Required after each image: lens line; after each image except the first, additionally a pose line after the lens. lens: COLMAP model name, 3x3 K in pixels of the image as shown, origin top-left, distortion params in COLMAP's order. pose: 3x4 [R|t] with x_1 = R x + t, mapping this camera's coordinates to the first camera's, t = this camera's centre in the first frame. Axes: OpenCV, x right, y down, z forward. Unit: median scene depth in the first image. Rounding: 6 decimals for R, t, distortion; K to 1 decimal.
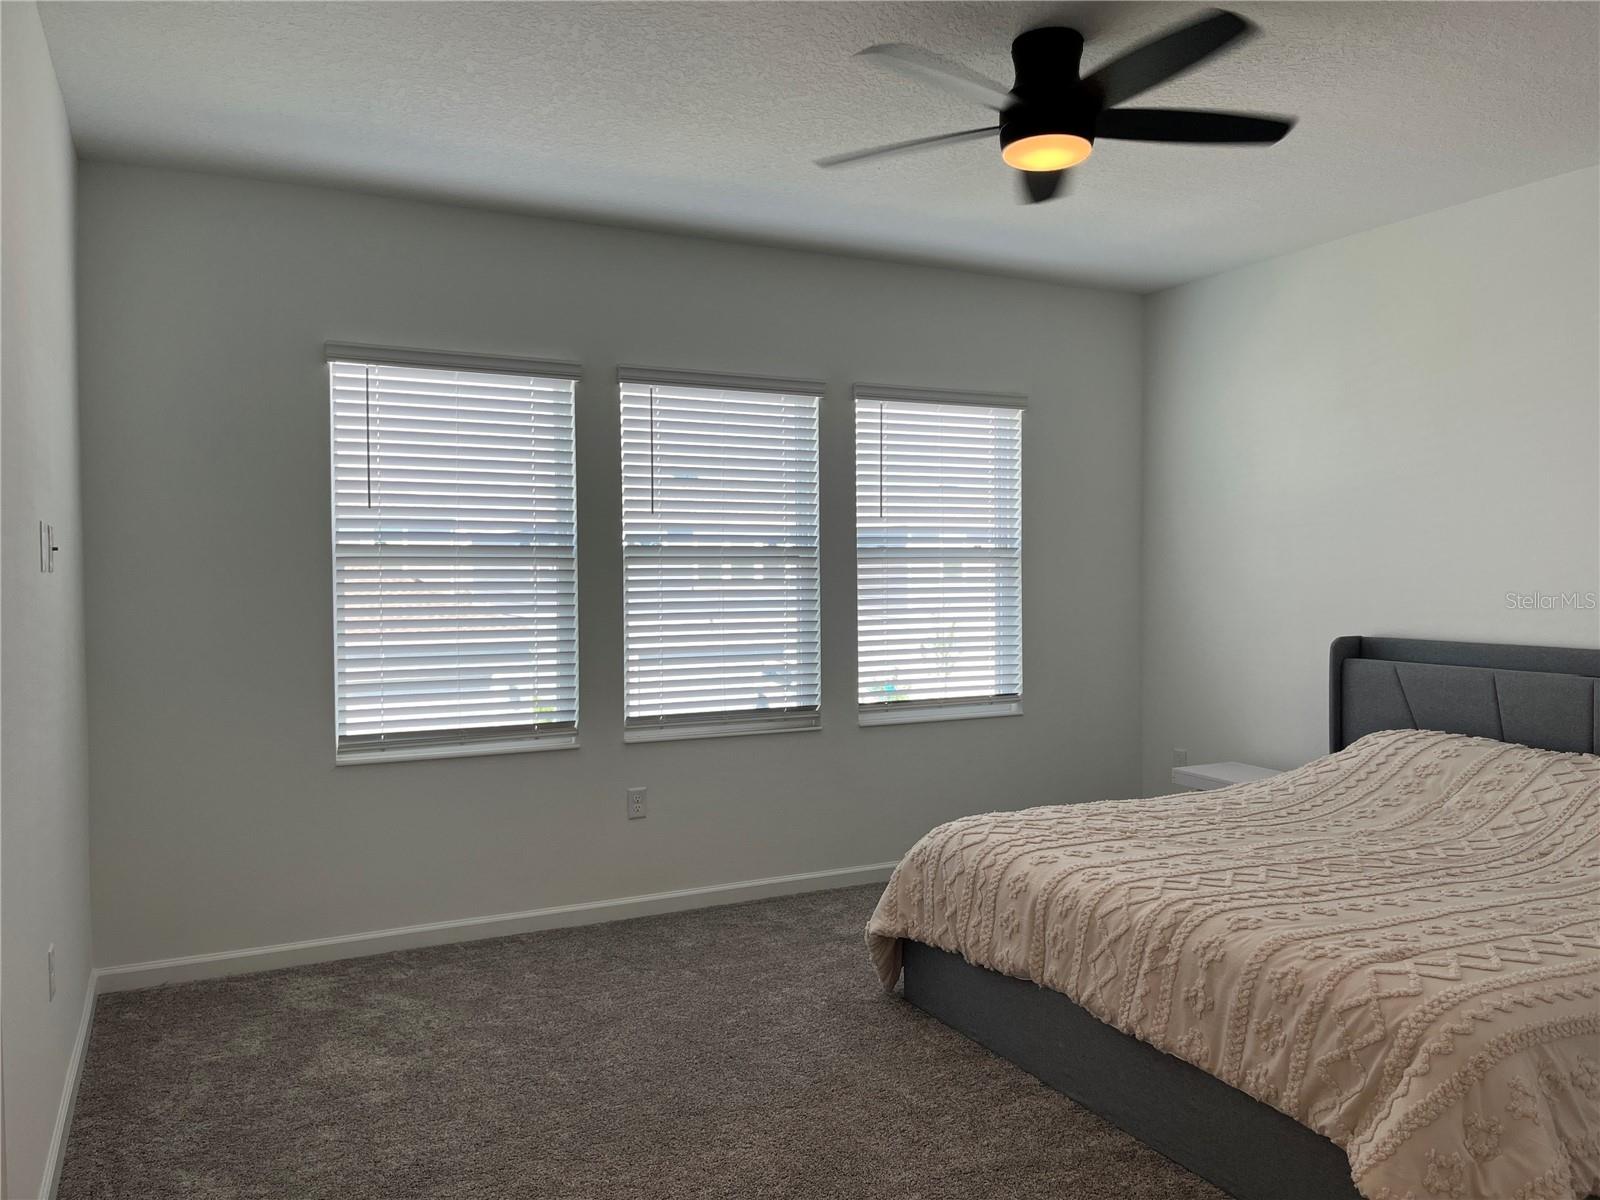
lens RADIAL K [[1199.0, 0, 802.5], [0, 1199.0, 587.7], [0, 0, 1]] dist [0.039272, -0.045118]
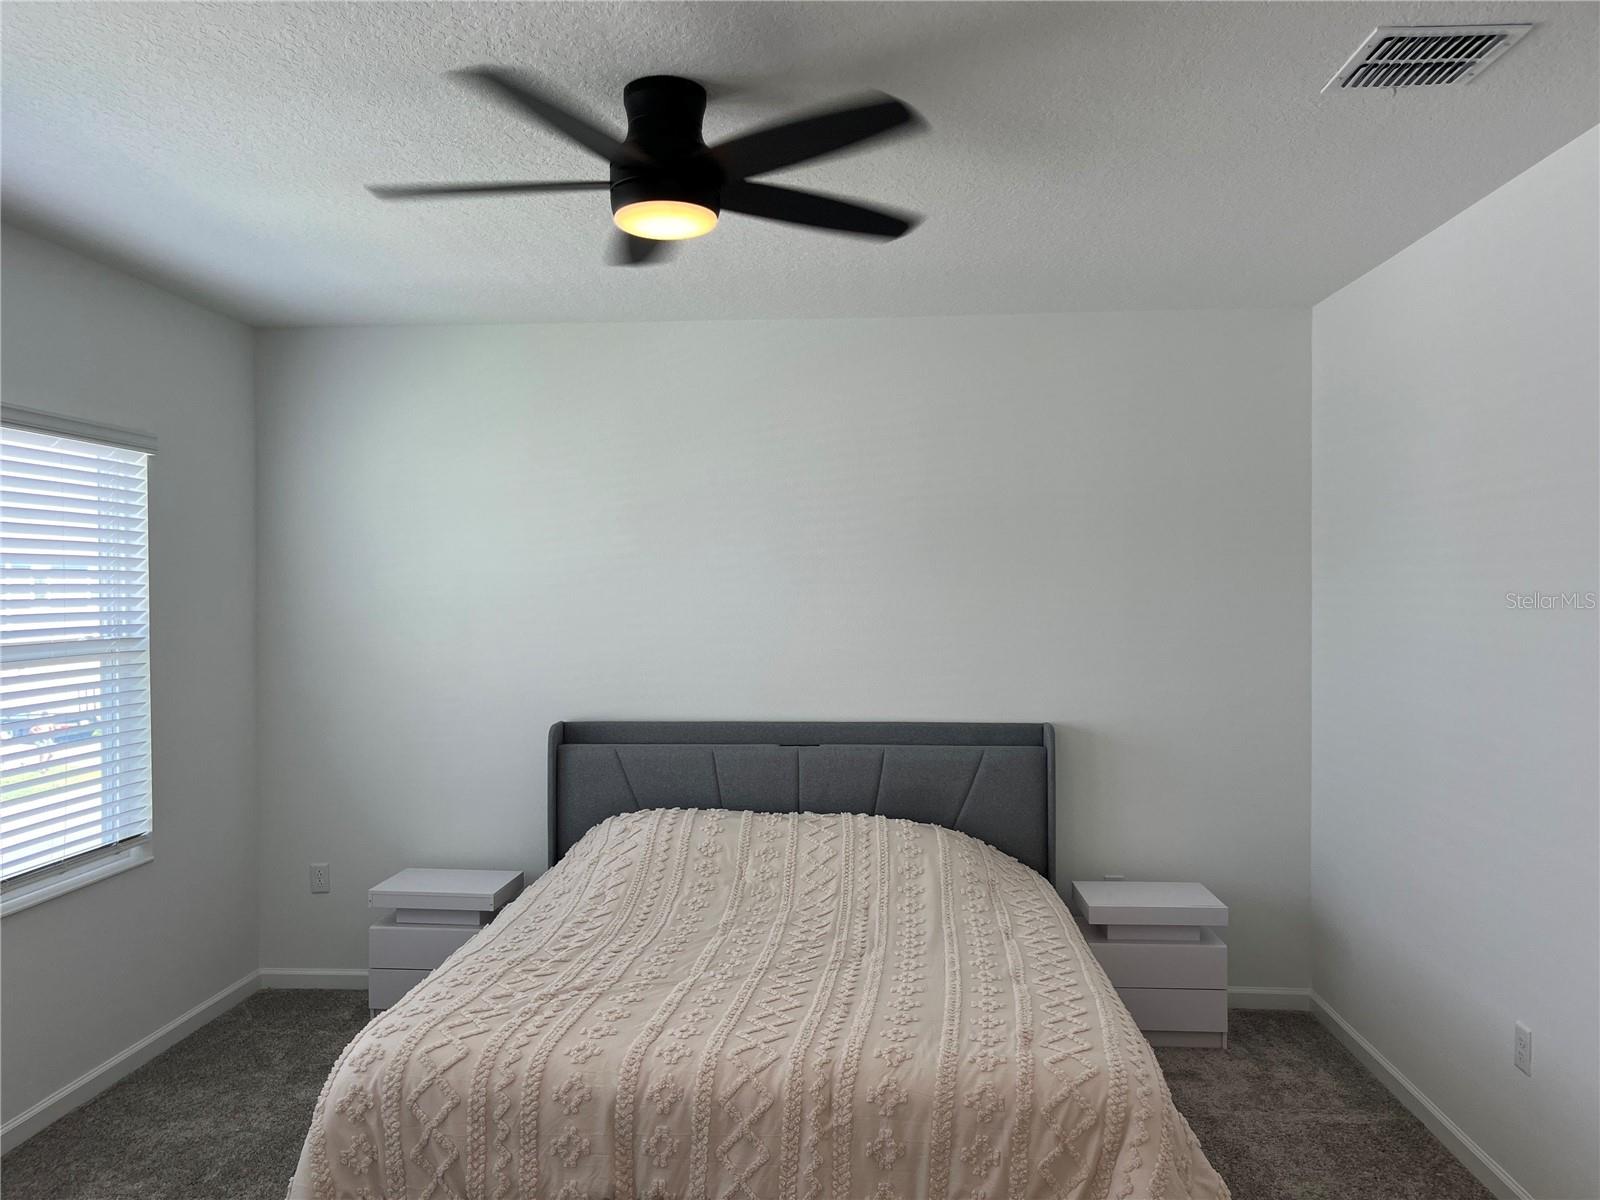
lens RADIAL K [[1199.0, 0, 803.3], [0, 1199.0, 609.4], [0, 0, 1]] dist [0.039272, -0.045118]
pose [[0.523136, -0.010575, 0.852184, -0.448261], [0.019934, 0.999801, 0.000170, -0.077847], [-0.852016, 0.016899, 0.523243, 0.472647]]
